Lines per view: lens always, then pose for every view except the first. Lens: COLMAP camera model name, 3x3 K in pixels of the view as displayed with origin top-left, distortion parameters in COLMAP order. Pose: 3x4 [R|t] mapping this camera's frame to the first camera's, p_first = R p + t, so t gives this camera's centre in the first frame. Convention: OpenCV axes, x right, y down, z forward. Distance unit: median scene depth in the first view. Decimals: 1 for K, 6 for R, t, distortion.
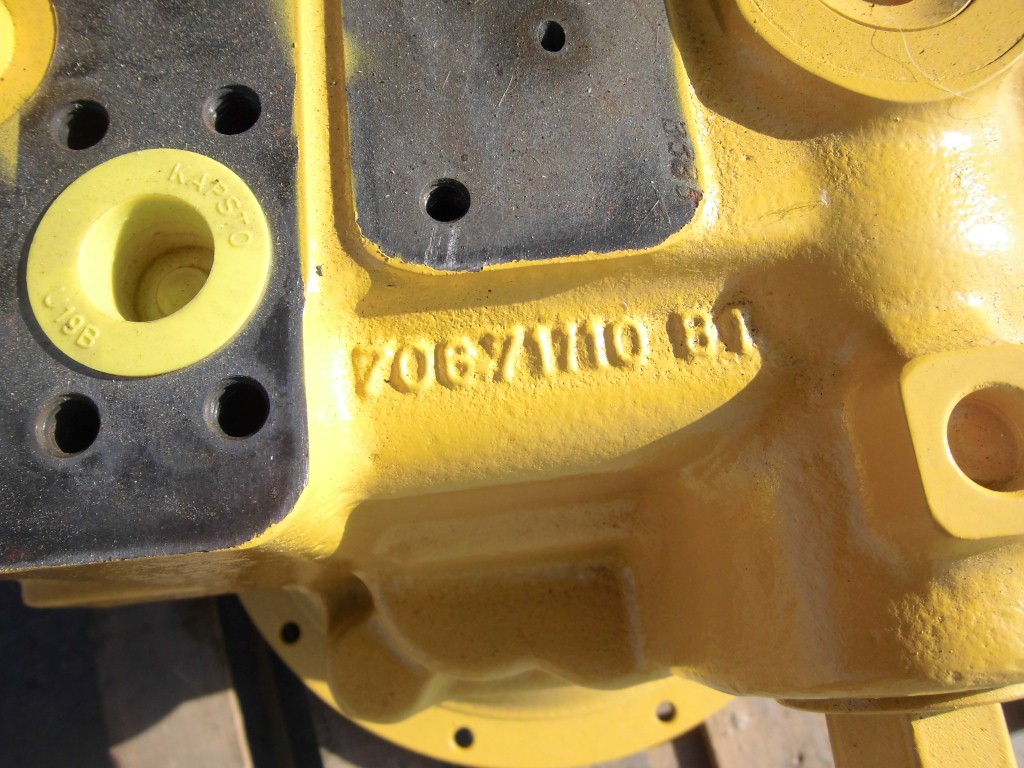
lens RADIAL K [[792.4, 0, 502.0], [0, 792.4, 386.9], [0, 0, 1]] dist [-0.097835, 0.055554]
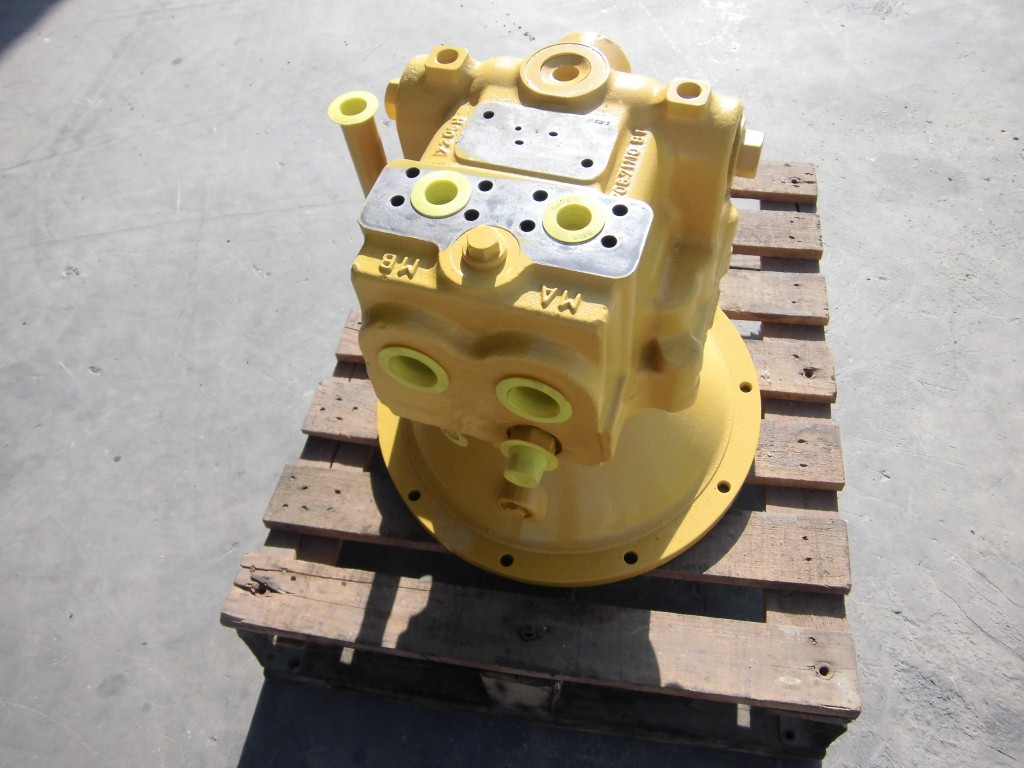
lens RADIAL K [[792.4, 0, 507.8], [0, 792.4, 379.3], [0, 0, 1]] dist [-0.097835, 0.055554]
pose [[0.423545, -0.805815, 0.413850, -2.681326], [0.896775, 0.437568, -0.065788, 0.139277], [-0.128075, 0.398994, 0.907965, -2.057513]]
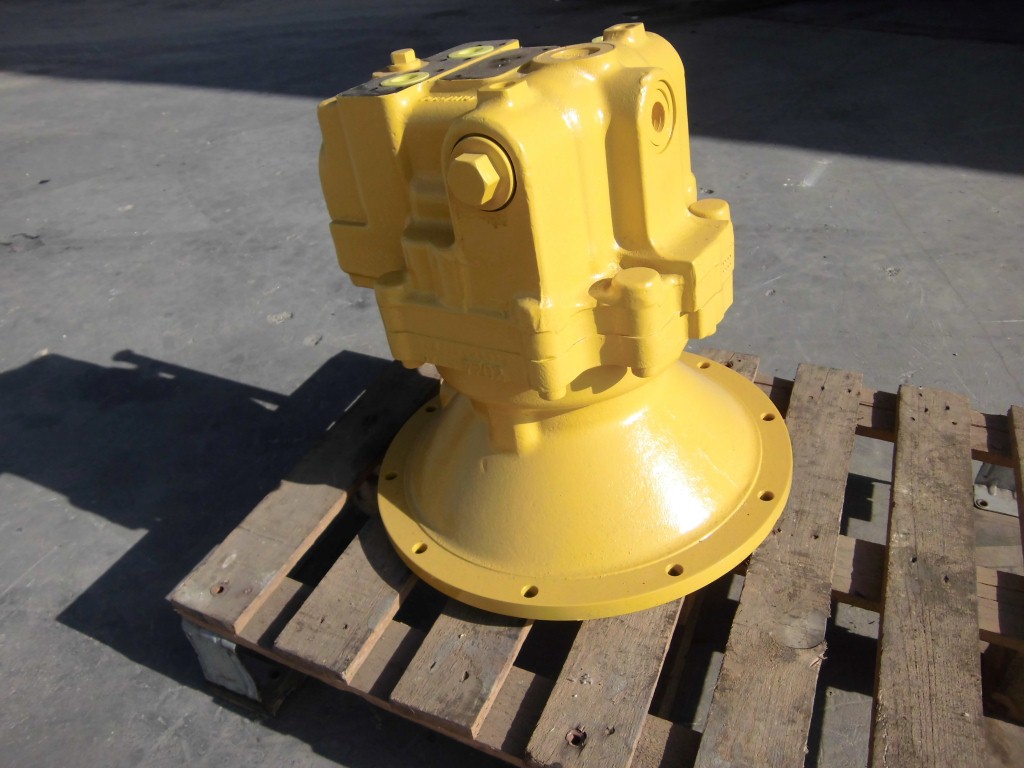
lens RADIAL K [[792.4, 0, 514.8], [0, 792.4, 389.8], [0, 0, 1]] dist [-0.097835, 0.055554]
pose [[0.751235, 0.224994, -0.620503, 3.370344], [-0.568108, 0.698998, -0.434345, 2.774553], [0.336005, 0.678808, 0.652932, -0.605527]]
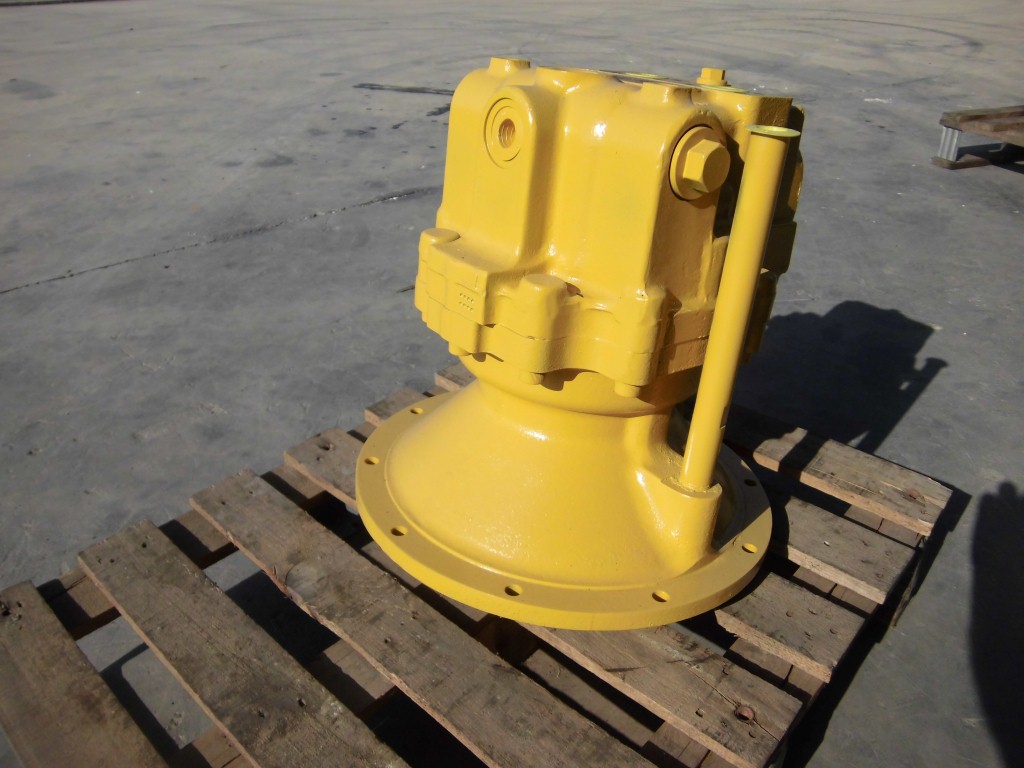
lens RADIAL K [[792.4, 0, 501.8], [0, 792.4, 392.1], [0, 0, 1]] dist [-0.097835, 0.055554]
pose [[-0.849163, 0.138544, -0.509636, 3.474097], [-0.527307, -0.168523, 0.832795, -4.460390], [0.029493, 0.975913, 0.216159, 1.872802]]
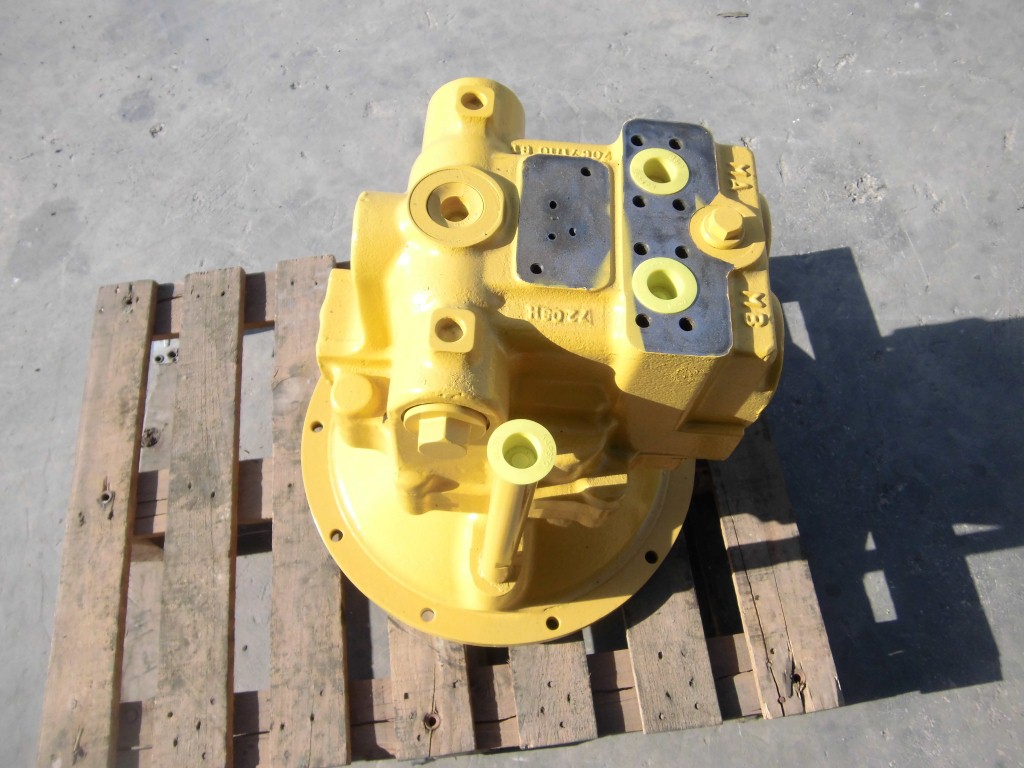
lens RADIAL K [[792.4, 0, 503.4], [0, 792.4, 379.7], [0, 0, 1]] dist [-0.097835, 0.055554]
pose [[-0.983019, -0.183415, 0.005655, 0.125700], [0.141235, -0.736562, 0.661460, -3.600919], [-0.117156, 0.651027, 0.749959, -1.222635]]
